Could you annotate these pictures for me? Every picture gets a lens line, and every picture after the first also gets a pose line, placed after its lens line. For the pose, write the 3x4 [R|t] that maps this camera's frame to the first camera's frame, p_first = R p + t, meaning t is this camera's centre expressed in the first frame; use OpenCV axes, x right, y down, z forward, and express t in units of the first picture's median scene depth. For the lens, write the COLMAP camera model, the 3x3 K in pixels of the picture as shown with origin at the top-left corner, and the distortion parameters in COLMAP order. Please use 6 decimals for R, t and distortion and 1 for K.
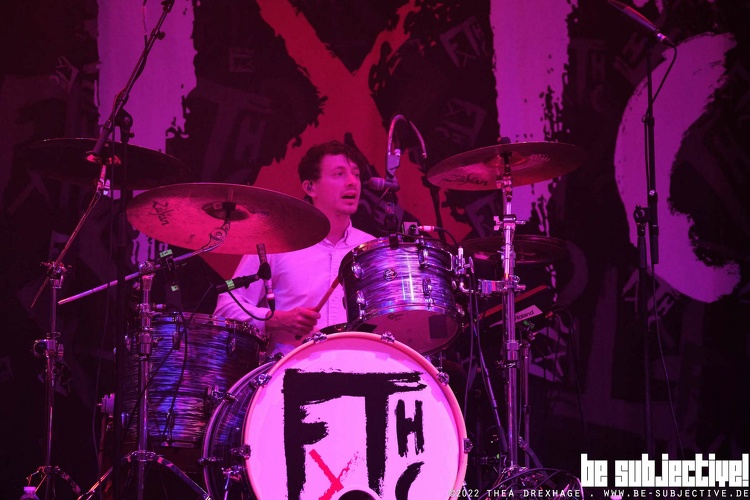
lens RADIAL K [[1919.9, 0, 374.9], [0, 1919.9, 250.0], [0, 0, 1]] dist [0.060677, 0.000000]
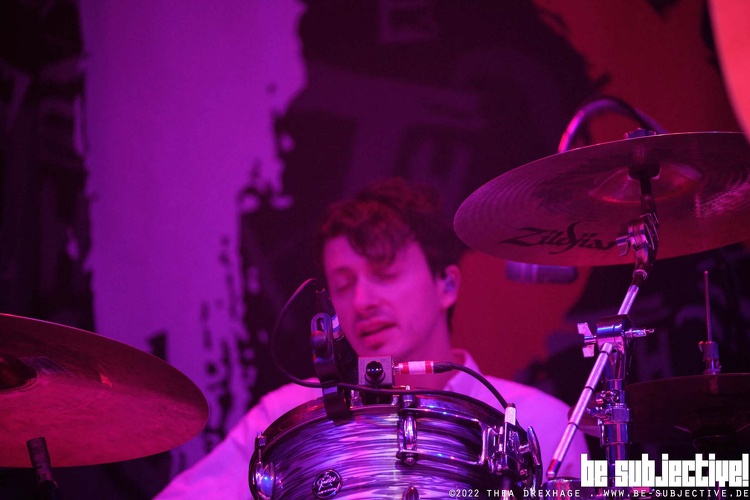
lens RADIAL K [[4405.7, 0, 375.0], [0, 4405.7, 250.0], [0, 0, 1]] dist [0.457217, 0.000000]
pose [[0.948297, -0.097719, -0.301965, 0.224478], [0.082260, 0.994584, -0.063528, 0.017007], [0.306538, 0.035403, 0.951200, 0.058508]]
